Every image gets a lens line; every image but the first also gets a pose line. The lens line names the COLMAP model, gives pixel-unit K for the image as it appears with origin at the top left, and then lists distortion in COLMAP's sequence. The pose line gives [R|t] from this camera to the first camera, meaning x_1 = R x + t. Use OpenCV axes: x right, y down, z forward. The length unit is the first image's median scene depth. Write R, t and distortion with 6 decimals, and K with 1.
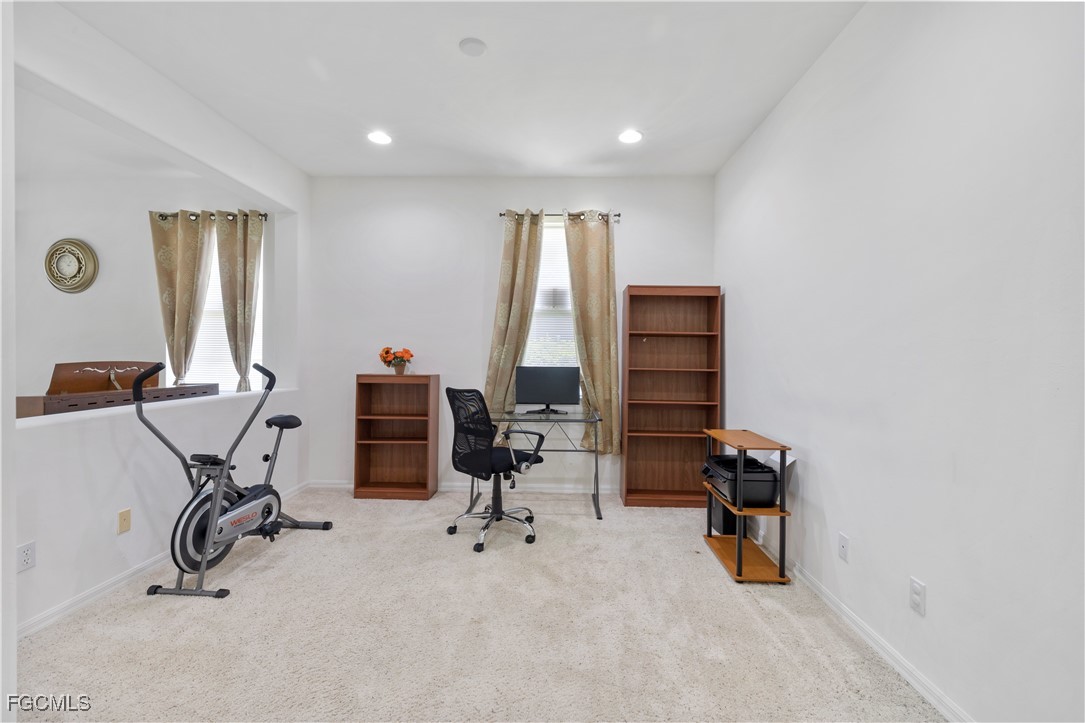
lens RADIAL K [[462.3, 0, 541.0], [0, 462.3, 354.3], [0, 0, 1]] dist [0.000198, 0.000070]
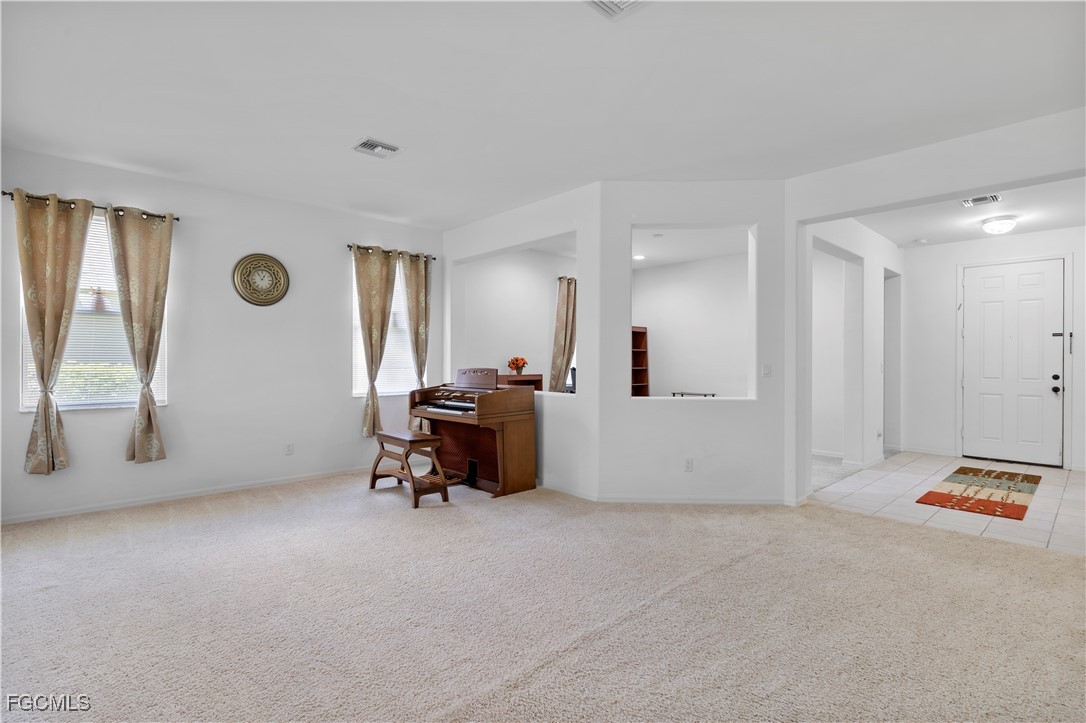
lens RADIAL K [[512.5, 0, 543.0], [0, 512.5, 361.5], [0, 0, 1]] dist [-0.002950, -0.000342]
pose [[0.709375, -0.008707, 0.704777, -1.487645], [0.002936, 0.999952, 0.009399, -0.016097], [-0.704825, -0.004598, 0.709366, -0.294119]]
